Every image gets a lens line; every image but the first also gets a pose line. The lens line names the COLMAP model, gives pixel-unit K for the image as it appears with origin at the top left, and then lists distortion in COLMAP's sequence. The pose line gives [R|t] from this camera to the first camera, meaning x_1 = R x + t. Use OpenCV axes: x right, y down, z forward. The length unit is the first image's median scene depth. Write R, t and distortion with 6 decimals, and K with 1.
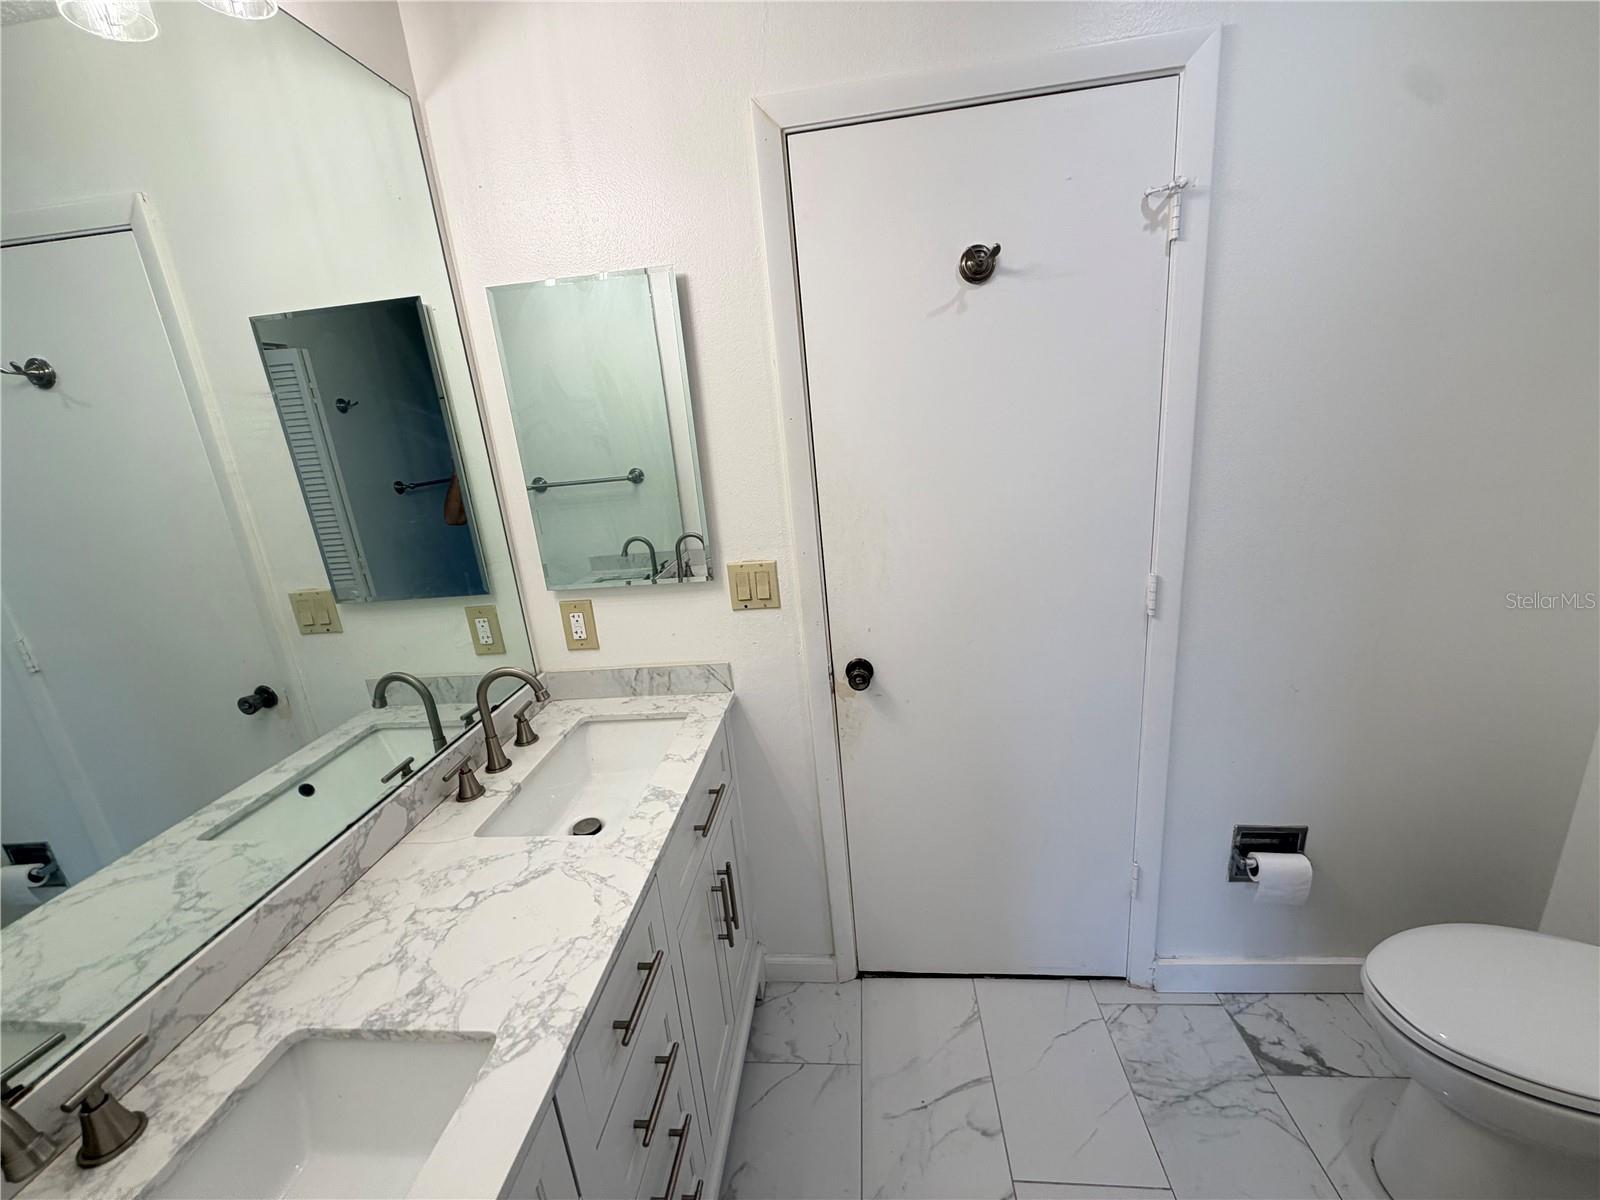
lens RADIAL K [[640.3, 0, 800.0], [0, 640.3, 600.0], [0, 0, 1]] dist [0.000913, -0.000105]
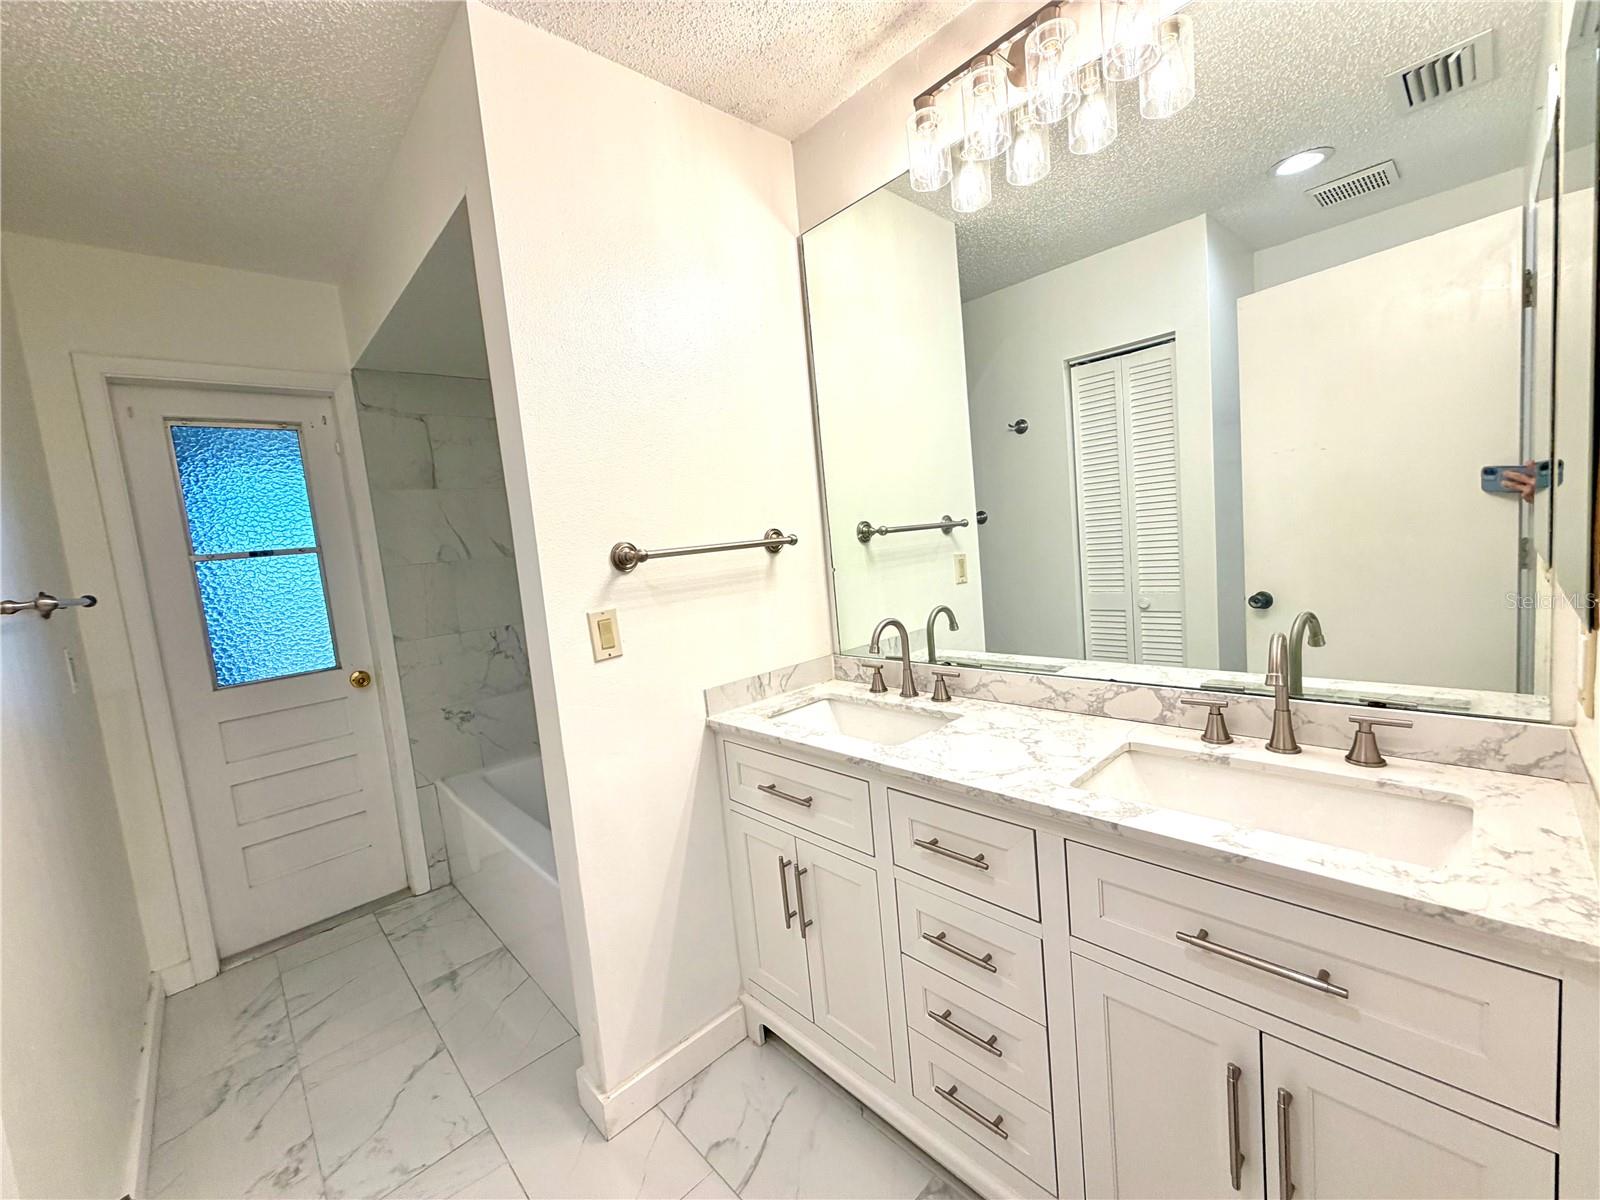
lens RADIAL K [[640.3, 0, 800.0], [0, 640.3, 600.0], [0, 0, 1]] dist [0.000913, -0.000105]
pose [[-0.643515, 0.221412, -0.732711, 0.453656], [-0.064177, 0.938272, 0.339893, -0.149512], [0.762738, 0.265750, -0.589583, 0.849002]]
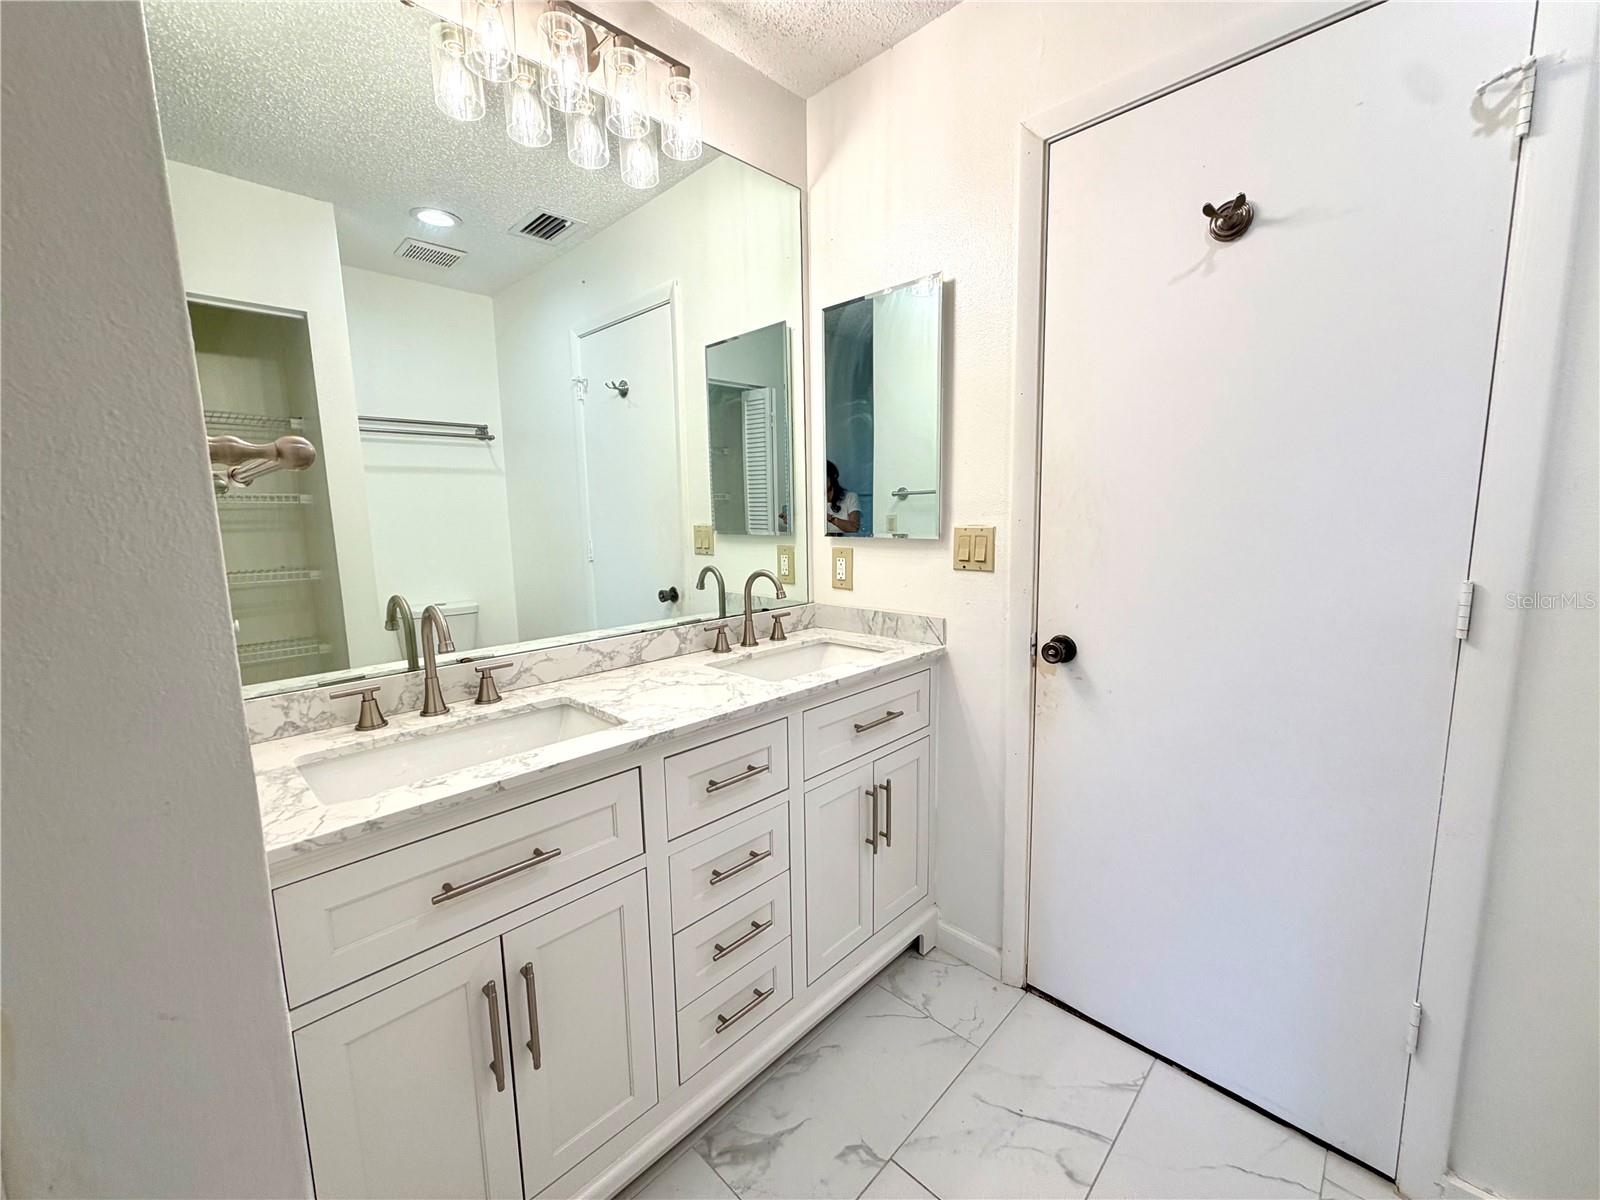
lens RADIAL K [[640.3, 0, 800.0], [0, 640.3, 600.0], [0, 0, 1]] dist [0.000913, -0.000105]
pose [[0.777497, 0.160562, -0.608045, 0.379175], [-0.221582, 0.974797, -0.025926, 0.158413], [0.588557, 0.154889, 0.793479, -0.032005]]
